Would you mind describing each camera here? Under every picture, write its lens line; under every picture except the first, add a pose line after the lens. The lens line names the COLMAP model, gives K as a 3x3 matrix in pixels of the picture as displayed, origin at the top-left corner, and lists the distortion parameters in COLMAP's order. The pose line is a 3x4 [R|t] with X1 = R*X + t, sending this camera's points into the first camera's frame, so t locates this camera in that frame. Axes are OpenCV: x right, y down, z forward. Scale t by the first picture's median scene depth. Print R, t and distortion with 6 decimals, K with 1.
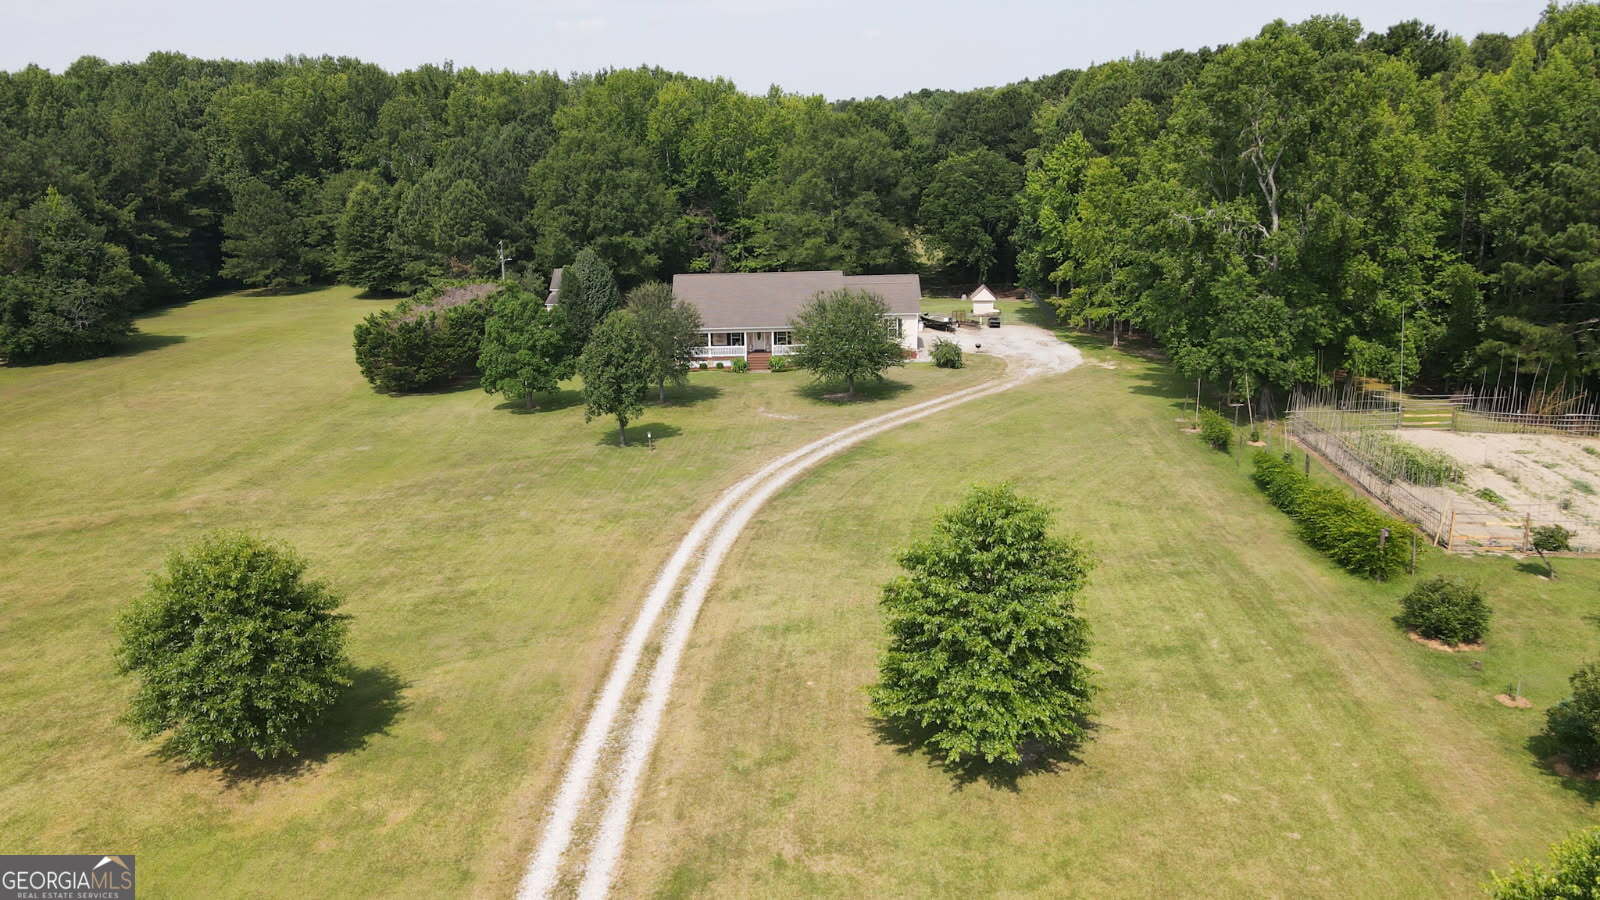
lens RADIAL K [[1157.0, 0, 800.8], [0, 1157.0, 455.2], [0, 0, 1]] dist [-0.000999, 0.034967]
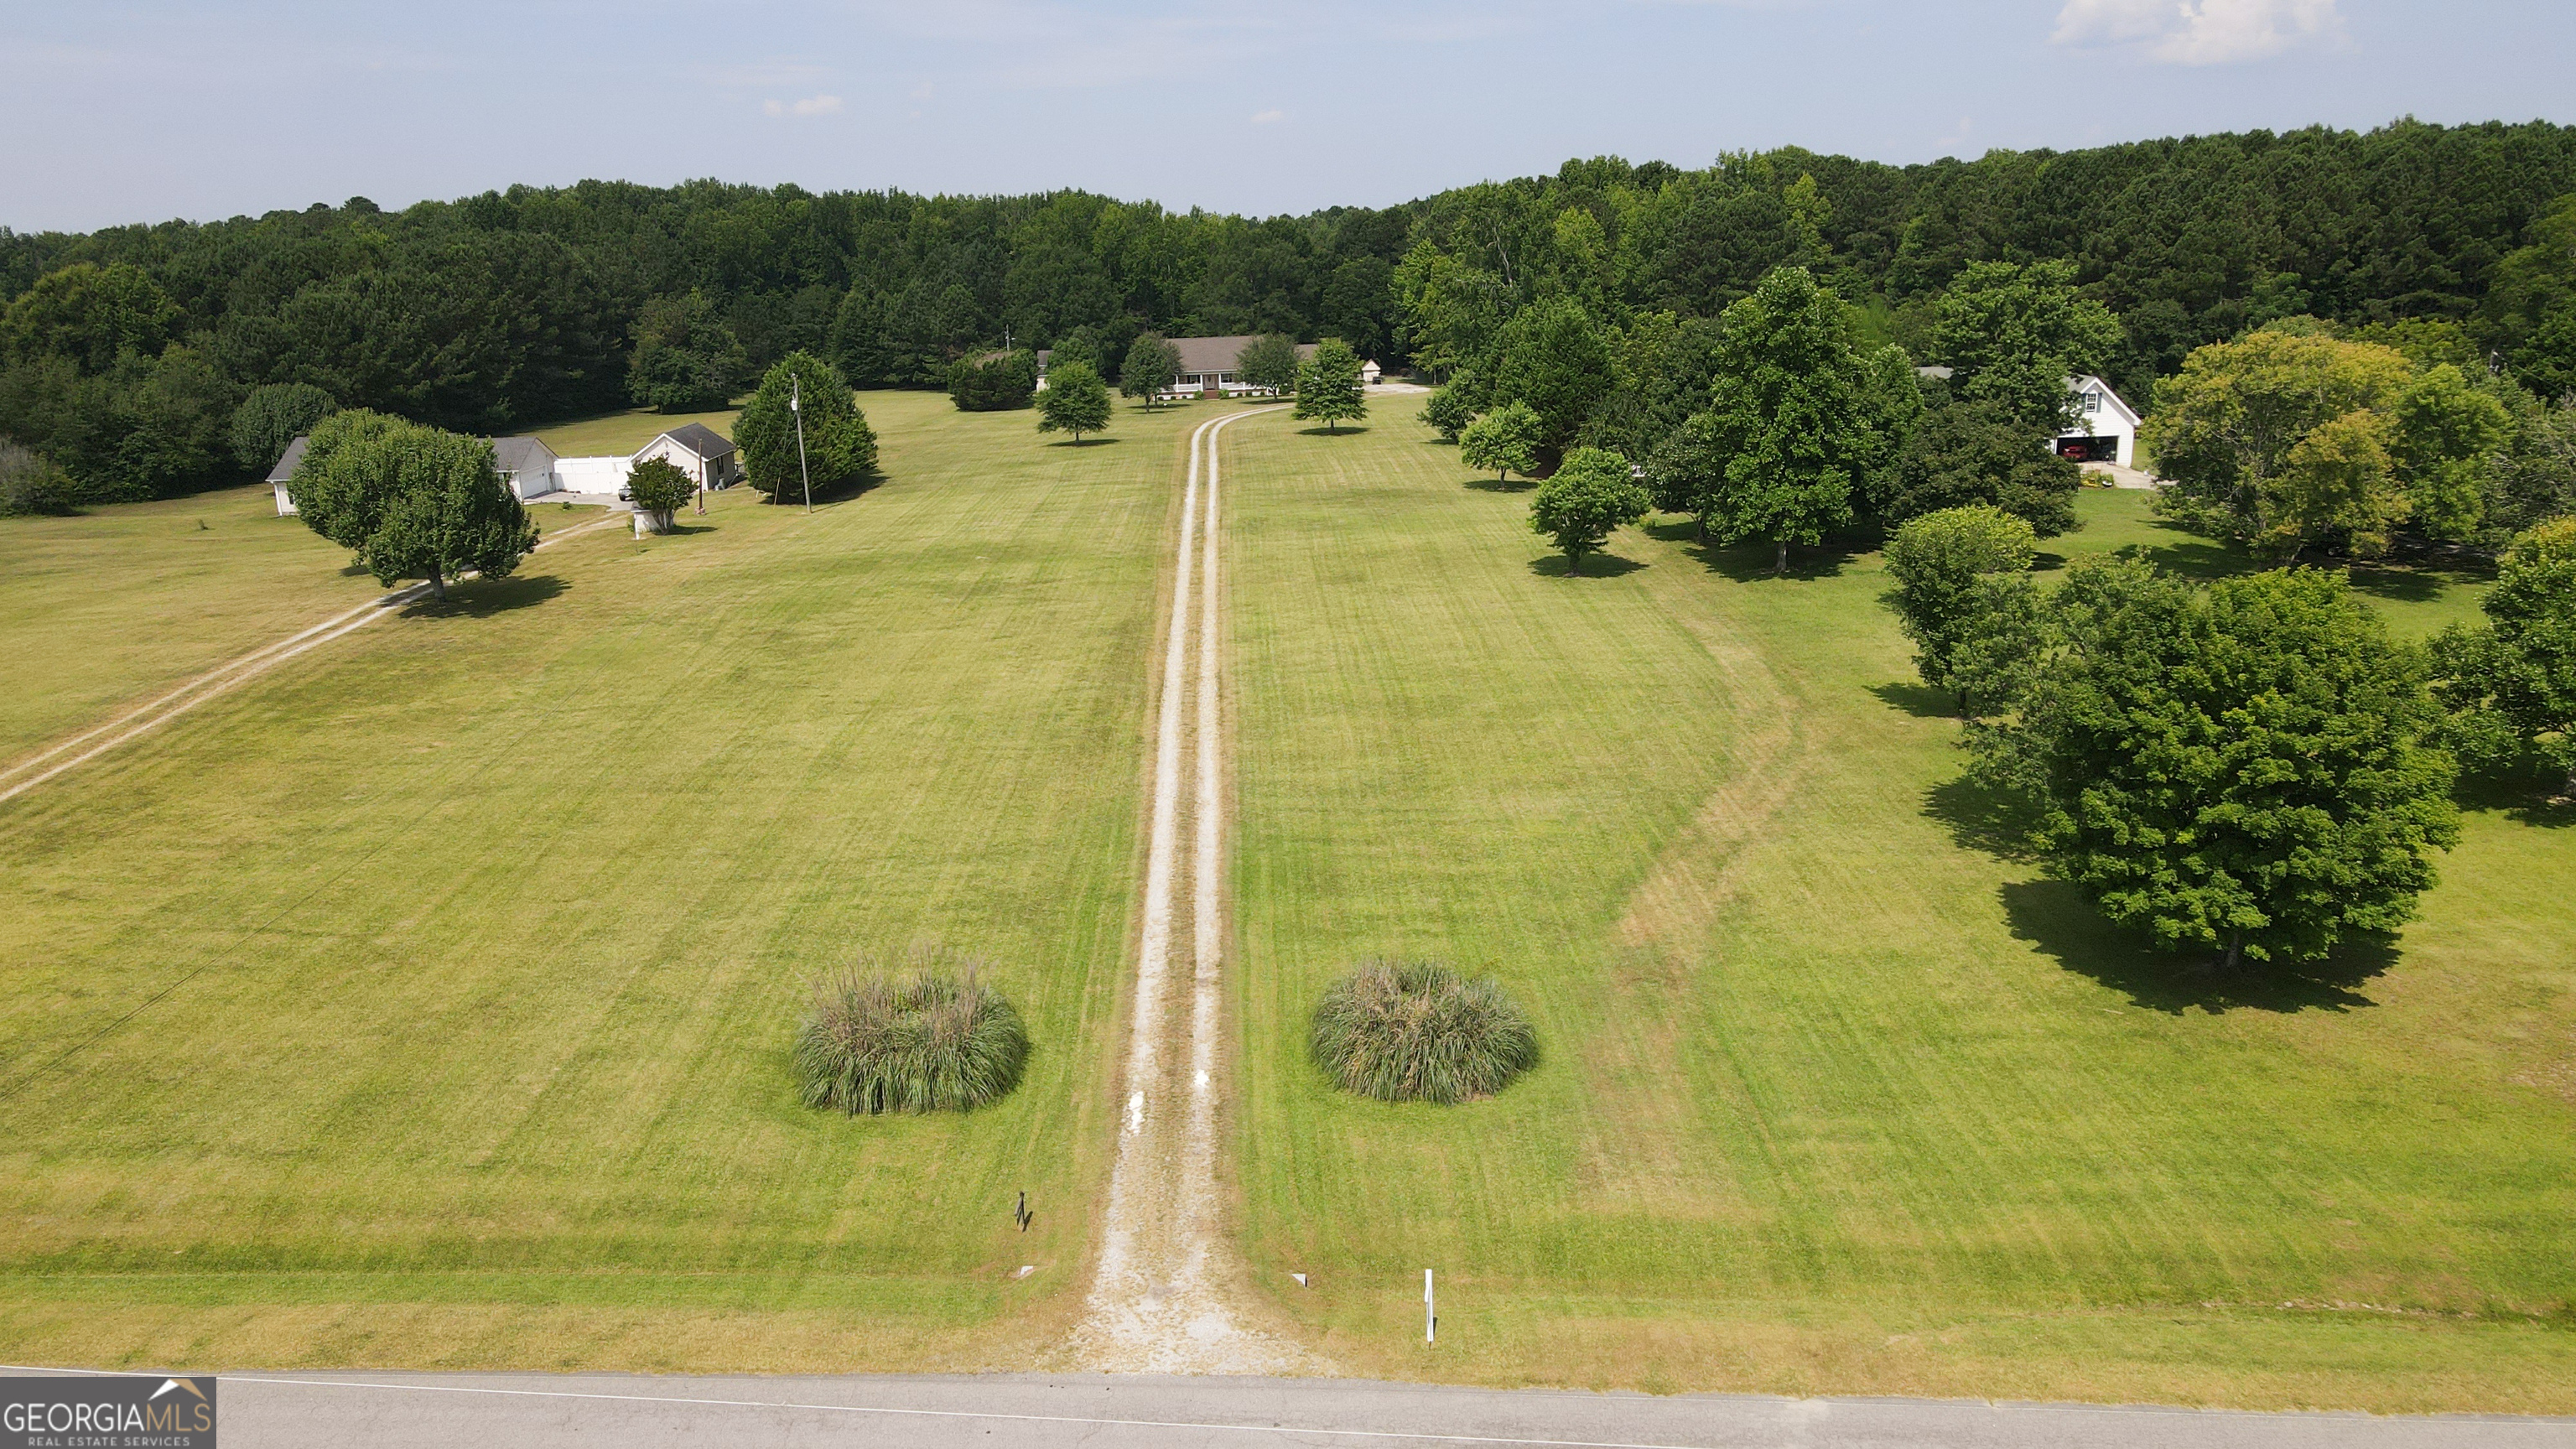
lens RADIAL K [[1862.8, 0, 1289.3], [0, 1862.8, 732.9], [0, 0, 1]] dist [-0.000999, 0.034967]
pose [[0.997587, -0.027048, 0.063941, -0.076153], [0.028948, 0.999160, -0.028990, 0.320399], [-0.063103, 0.030771, 0.997533, -1.033141]]
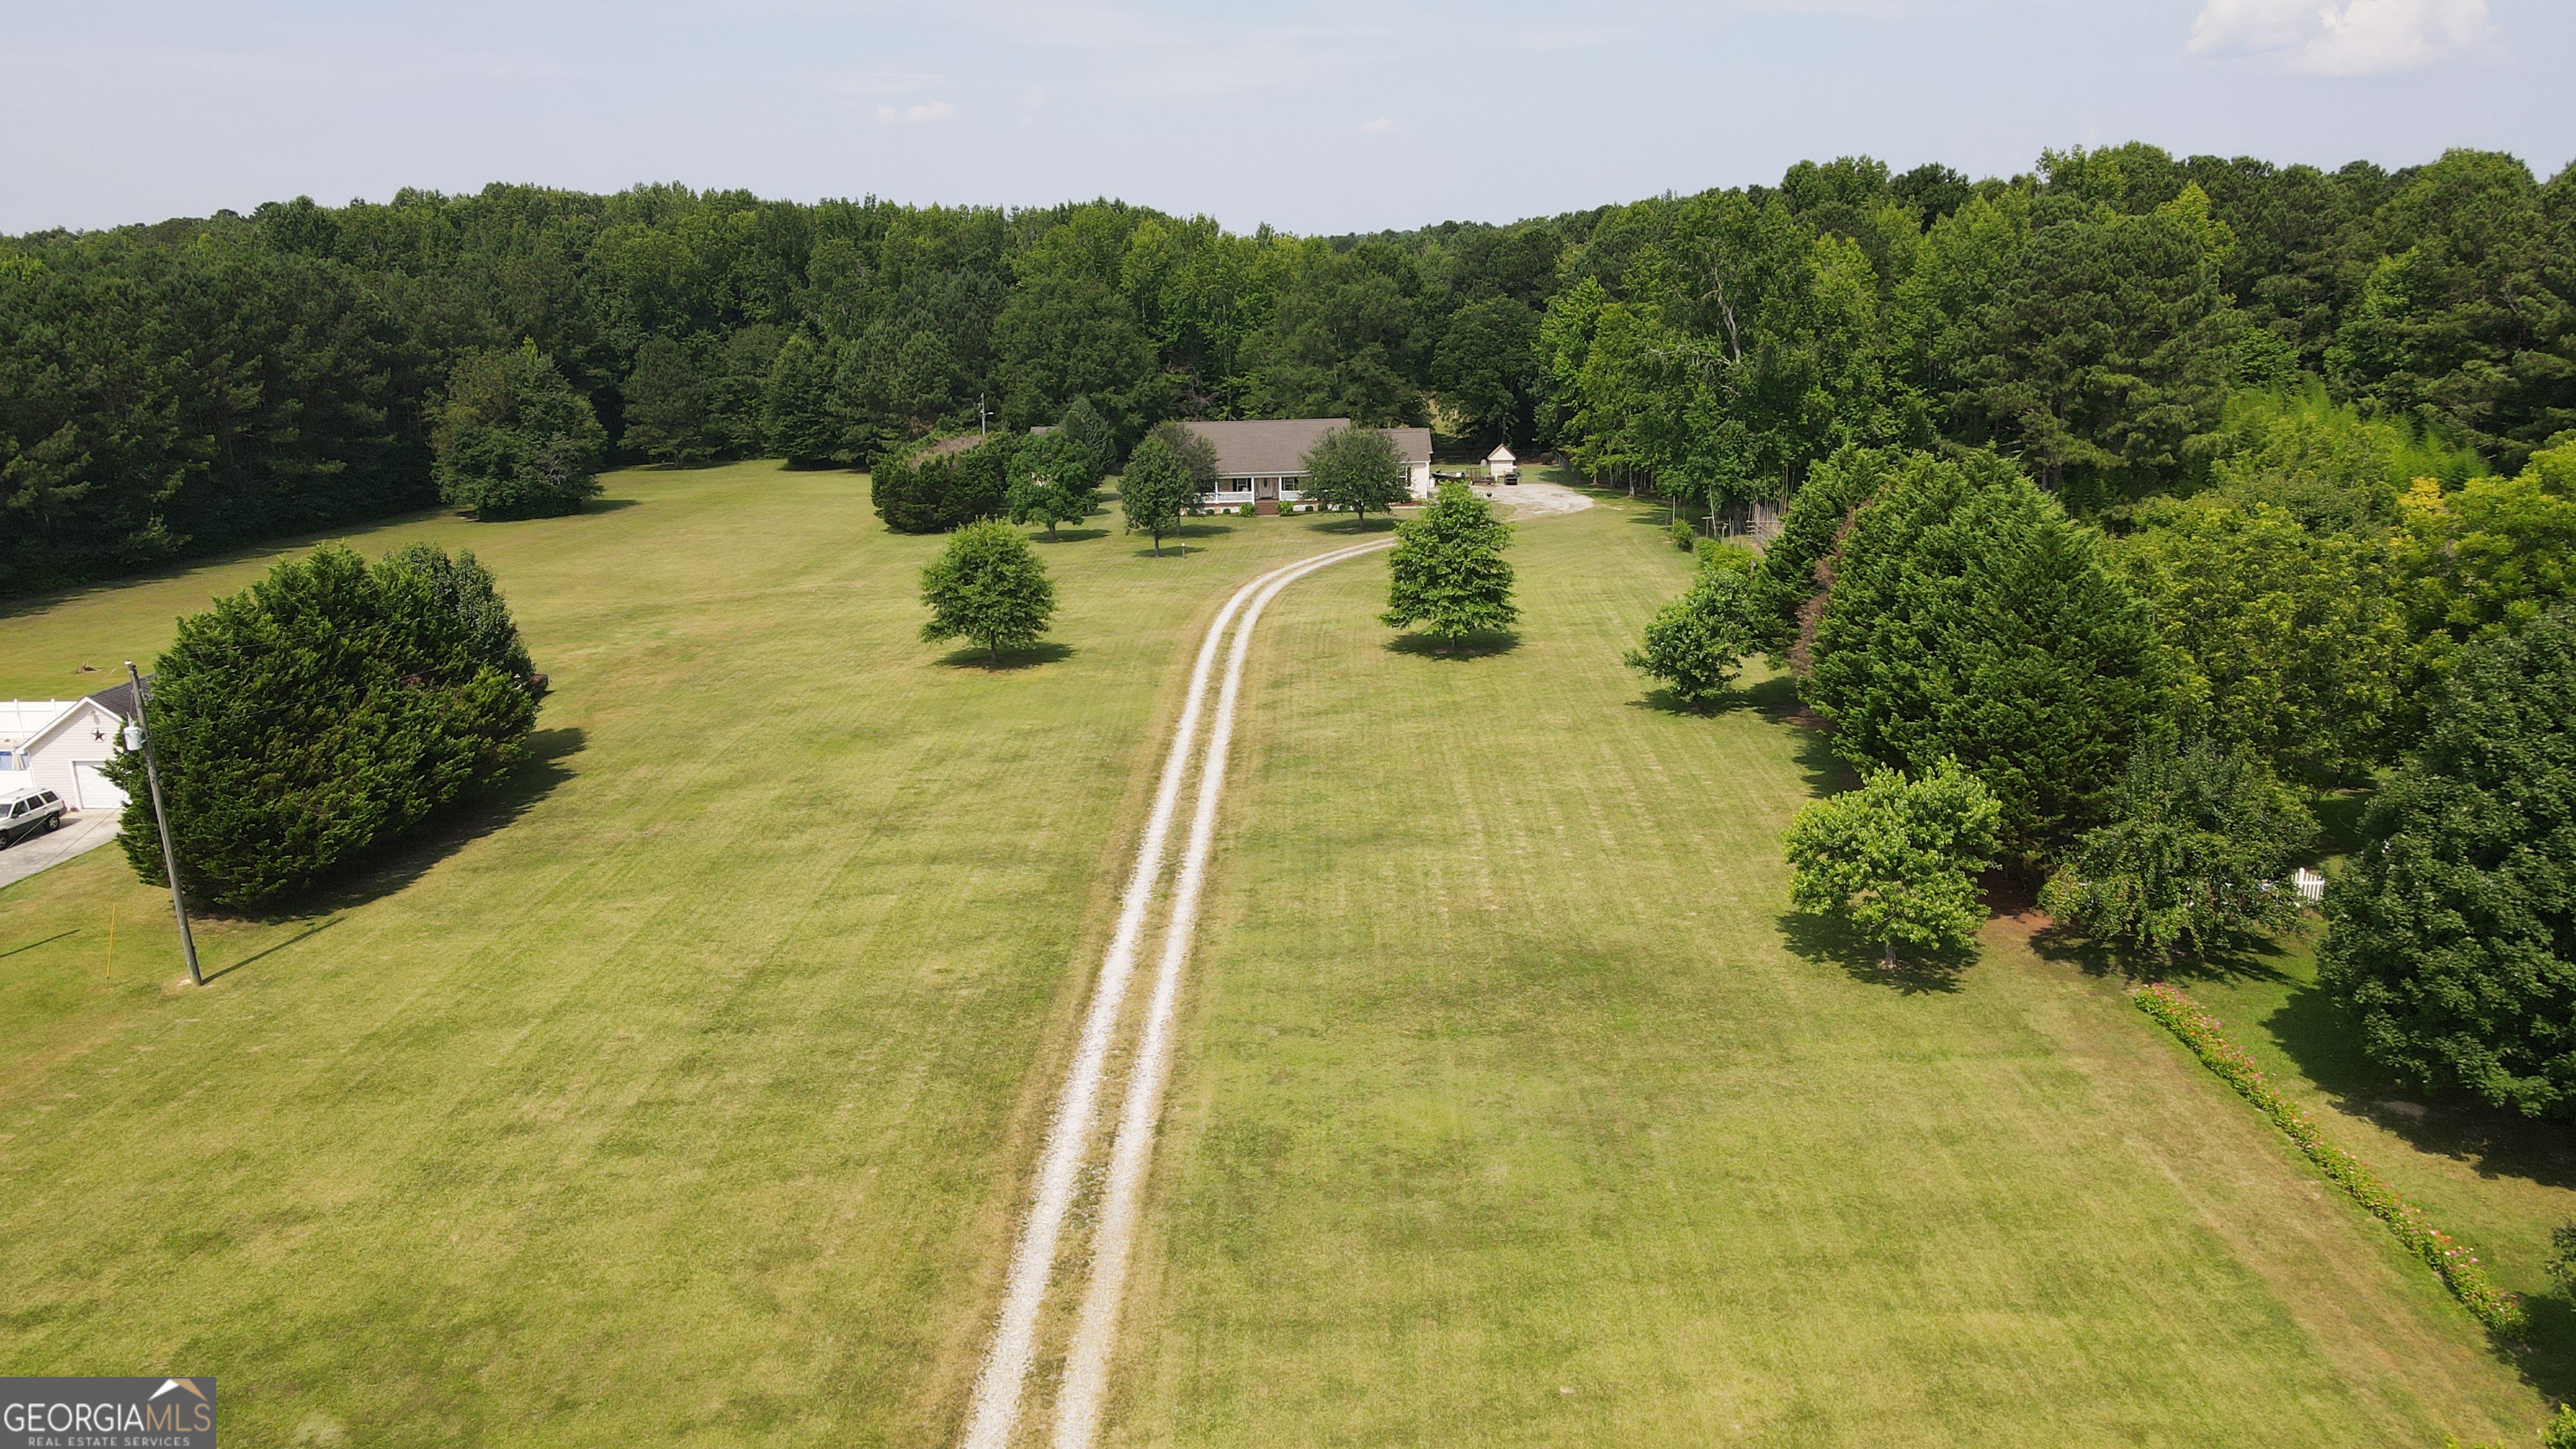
lens RADIAL K [[1862.8, 0, 1289.3], [0, 1862.8, 732.9], [0, 0, 1]] dist [-0.000999, 0.034967]
pose [[0.999910, -0.004851, 0.012475, -0.028471], [0.005273, 0.999407, -0.034028, 0.126546], [-0.012302, 0.034091, 0.999343, -0.446186]]
